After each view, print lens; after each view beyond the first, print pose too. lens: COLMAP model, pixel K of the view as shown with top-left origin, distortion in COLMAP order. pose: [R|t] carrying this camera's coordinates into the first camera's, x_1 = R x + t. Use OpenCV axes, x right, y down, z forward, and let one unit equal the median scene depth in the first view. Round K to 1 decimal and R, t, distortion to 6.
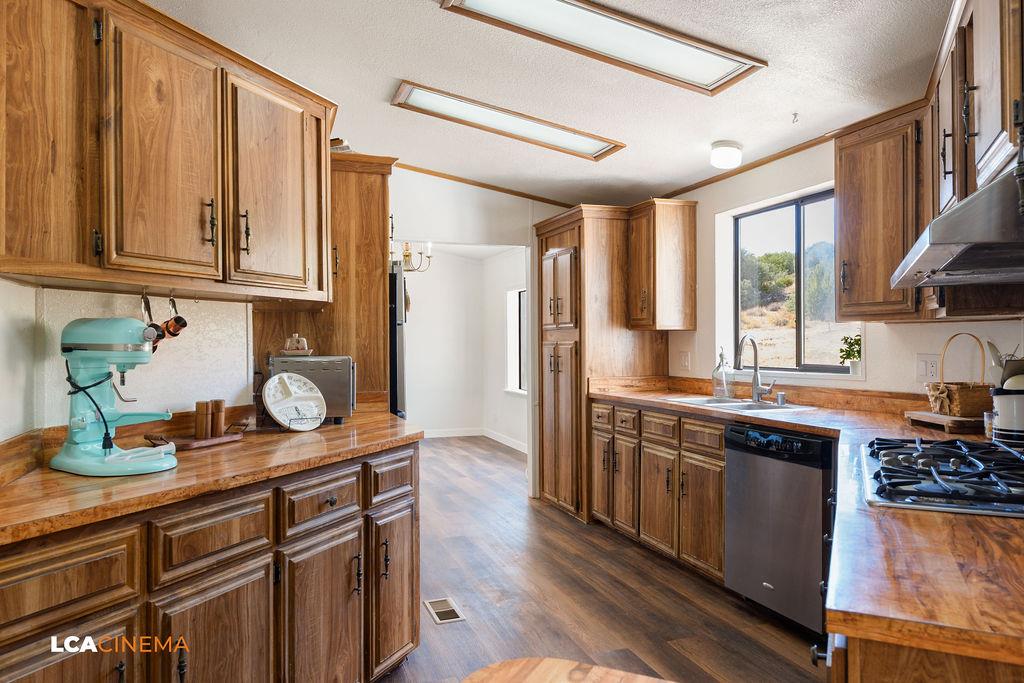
lens RADIAL K [[685.5, 0, 533.4], [0, 685.5, 342.6], [0, 0, 1]] dist [-0.003060, -0.000889]
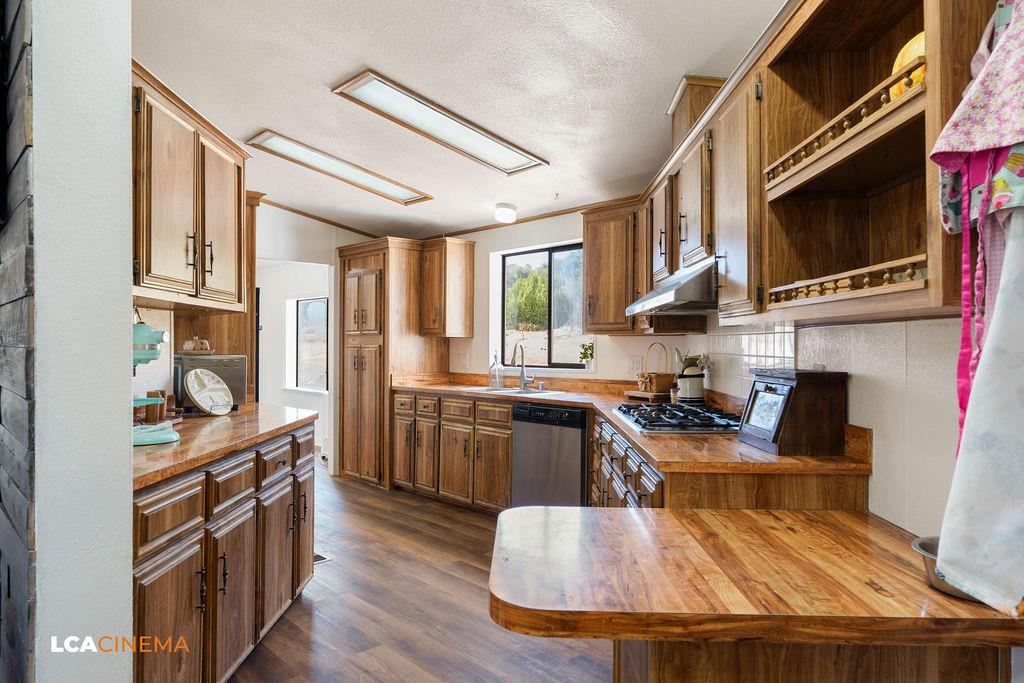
lens RADIAL K [[643.6, 0, 513.1], [0, 643.6, 342.8], [0, 0, 1]] dist [-0.010396, 0.002171]
pose [[0.912890, 0.012288, 0.408020, -0.257783], [-0.009804, 0.999918, -0.008178, 0.001621], [-0.408087, 0.003465, 0.912936, -0.222411]]
